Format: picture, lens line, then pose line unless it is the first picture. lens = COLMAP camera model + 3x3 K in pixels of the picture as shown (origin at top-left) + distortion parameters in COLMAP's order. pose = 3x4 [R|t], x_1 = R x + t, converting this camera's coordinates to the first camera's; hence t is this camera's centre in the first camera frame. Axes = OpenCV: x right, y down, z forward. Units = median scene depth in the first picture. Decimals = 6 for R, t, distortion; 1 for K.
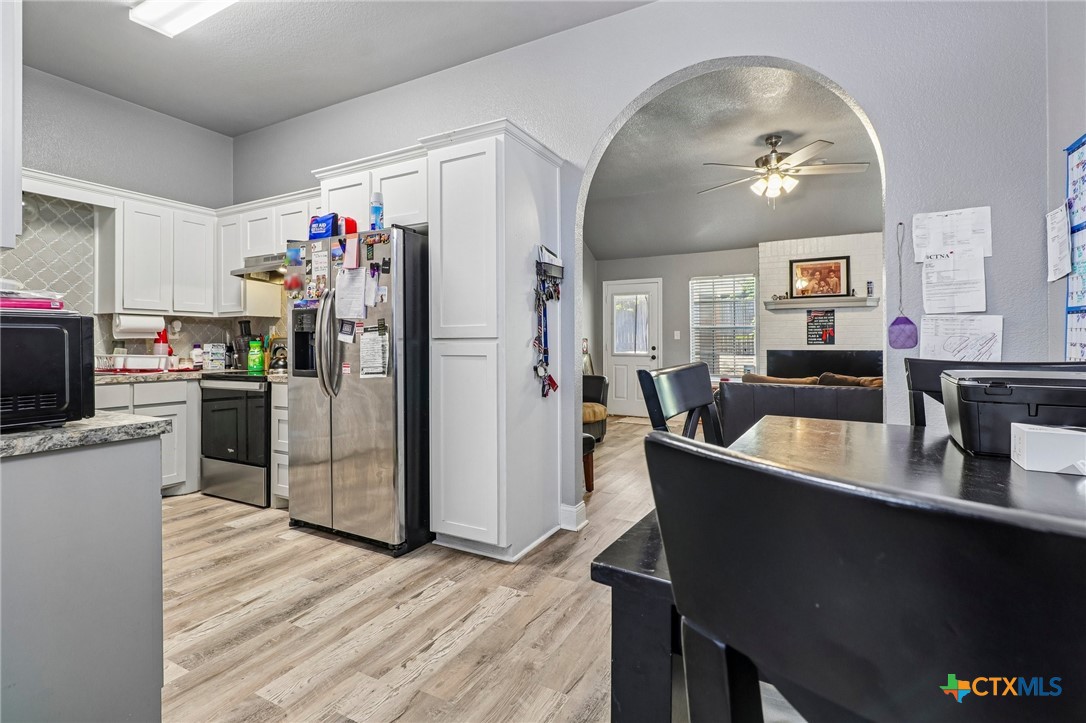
lens RADIAL K [[502.6, 0, 547.1], [0, 502.6, 341.3], [0, 0, 1]] dist [-0.000767, -0.000178]
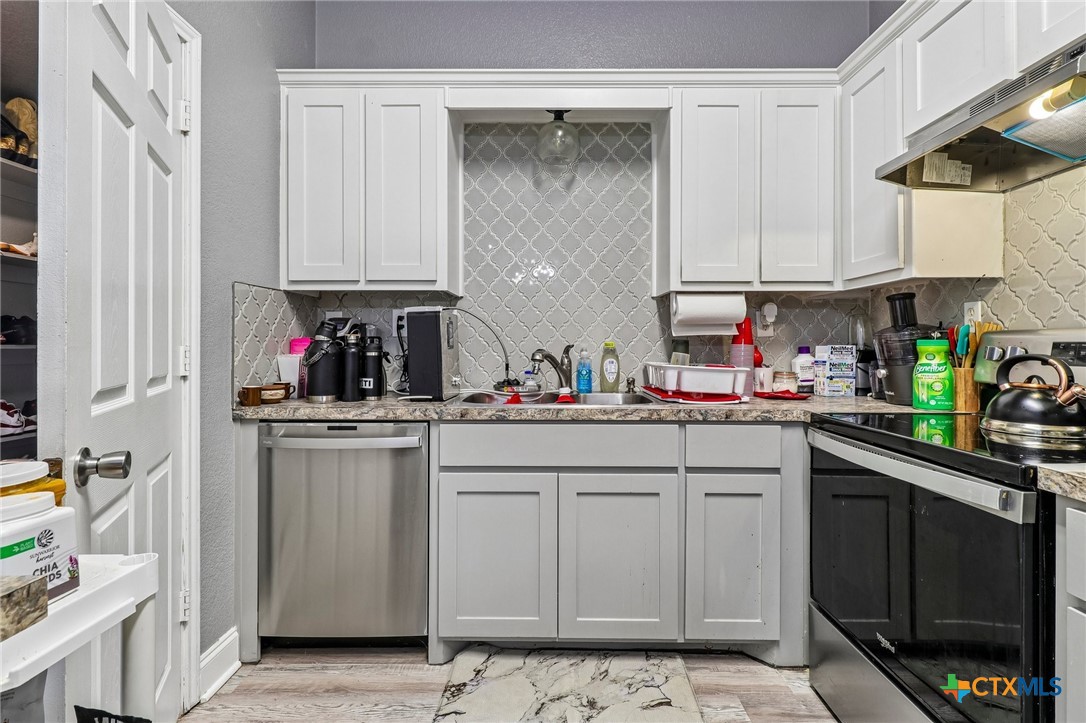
lens RADIAL K [[502.6, 0, 549.1], [0, 502.6, 342.7], [0, 0, 1]] dist [-0.000767, -0.000178]
pose [[0.461958, -0.000694, -0.886901, -0.381940], [0.001460, 0.999999, -0.000021, 0.002078], [0.886900, -0.001285, 0.461959, 0.562893]]
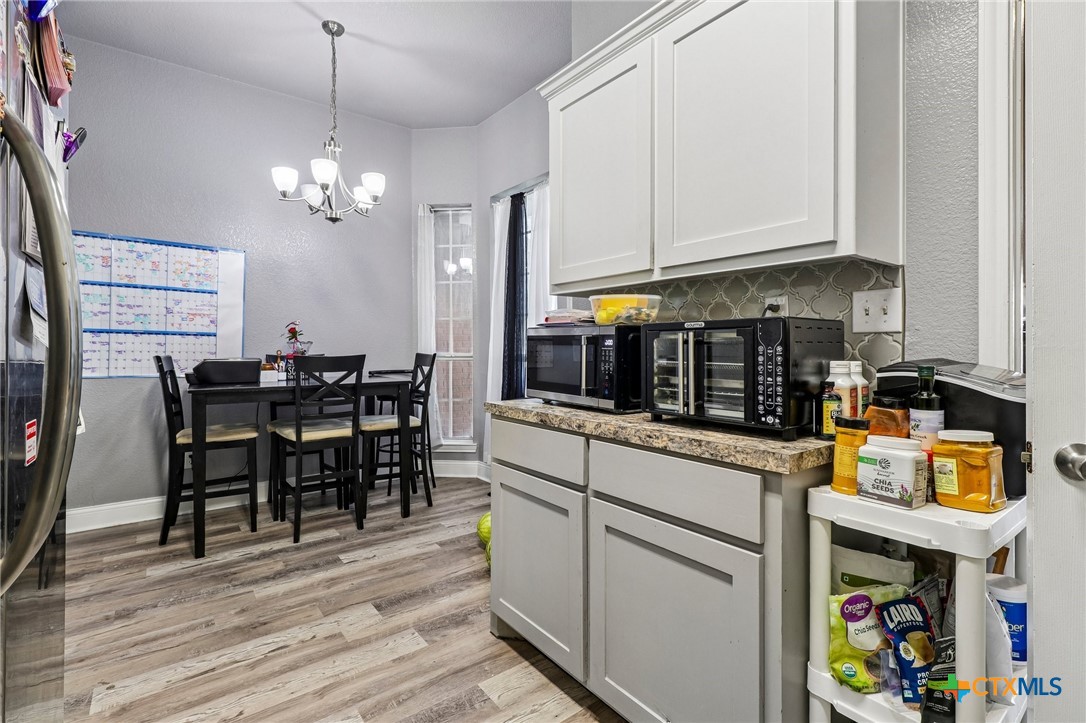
lens RADIAL K [[502.6, 0, 547.5], [0, 502.6, 350.9], [0, 0, 1]] dist [-0.000767, -0.000178]
pose [[-0.910265, -0.000320, 0.414026, -0.537376], [0.000893, 0.999996, 0.002736, 0.004184], [-0.414025, 0.002860, -0.910261, 0.793380]]
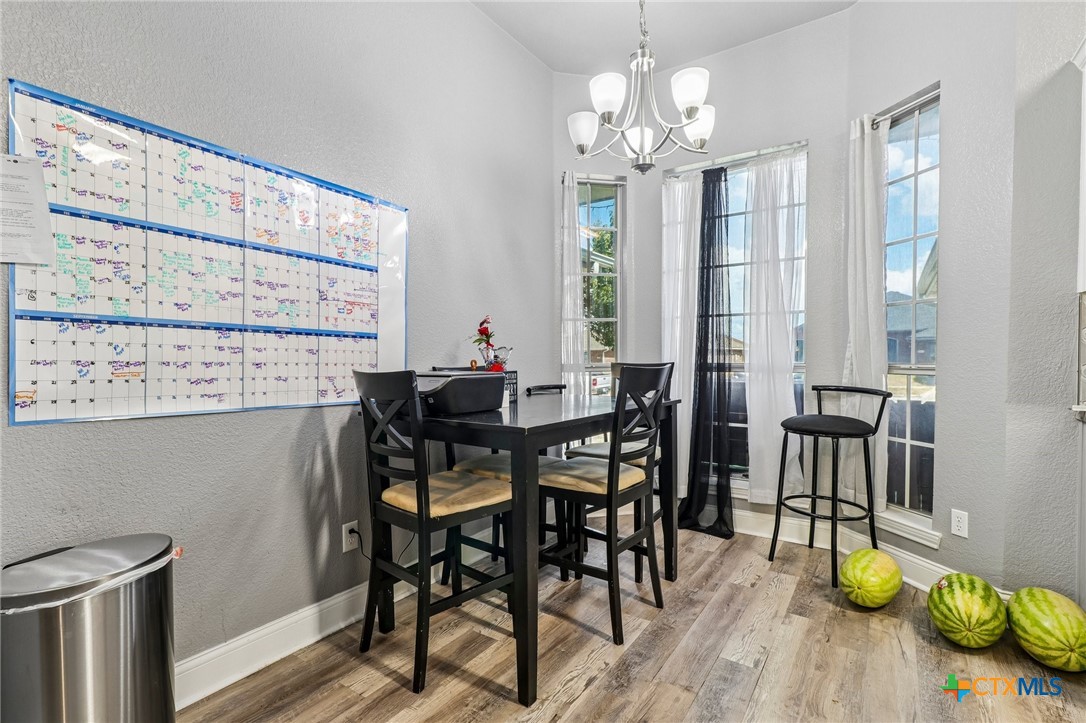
lens RADIAL K [[502.6, 0, 540.6], [0, 502.6, 373.1], [0, 0, 1]] dist [-0.000767, -0.000178]
pose [[-0.993229, 0.004674, 0.116079, 0.113444], [0.008112, 0.999542, 0.029163, 0.003622], [-0.115889, 0.029907, -0.992812, 0.769175]]
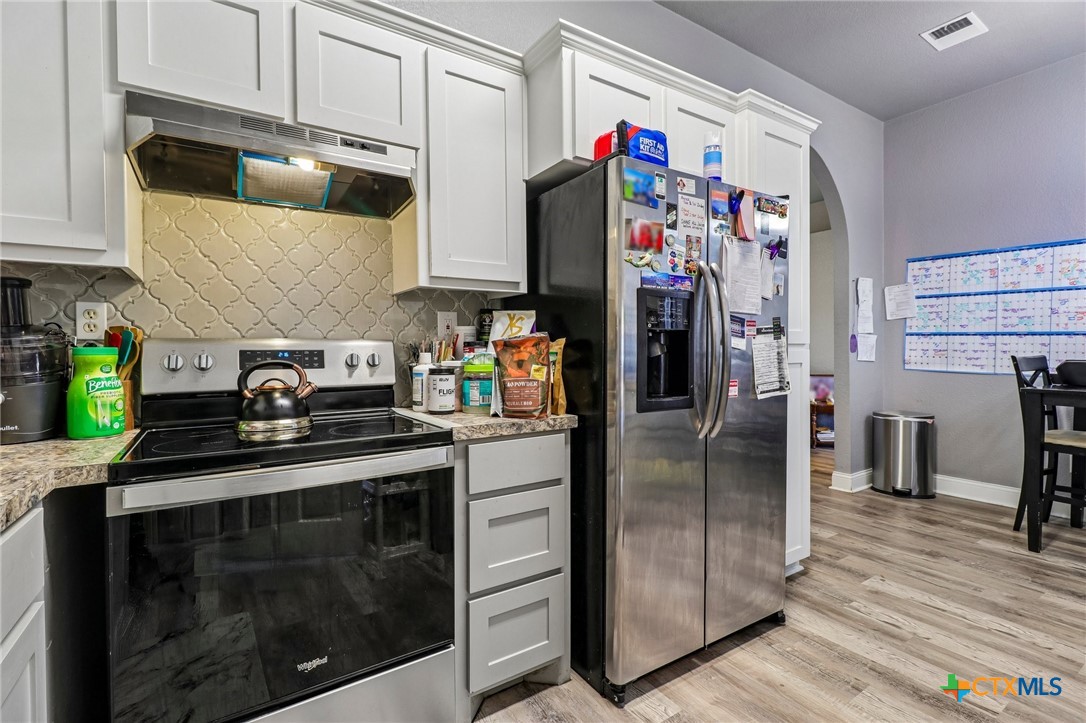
lens RADIAL K [[502.6, 0, 542.1], [0, 502.6, 354.6], [0, 0, 1]] dist [-0.000767, -0.000178]
pose [[0.486278, -0.010314, 0.873743, -0.771591], [0.000883, 0.999936, 0.011312, 0.001468], [-0.873804, -0.004729, 0.486256, 0.631057]]
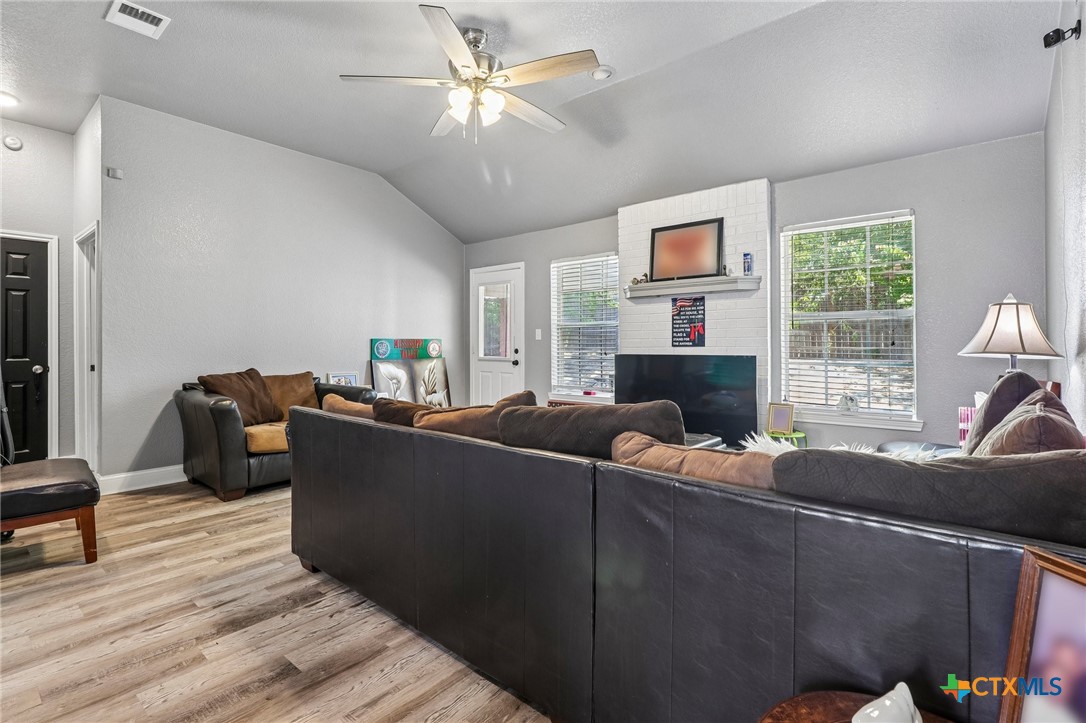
lens RADIAL K [[502.6, 0, 551.4], [0, 502.6, 334.9], [0, 0, 1]] dist [-0.000767, -0.000178]
pose [[0.981722, -0.005295, -0.190249, 0.791929], [0.002450, 0.999882, -0.015184, 0.000950], [0.190307, 0.014440, 0.981618, 0.444507]]
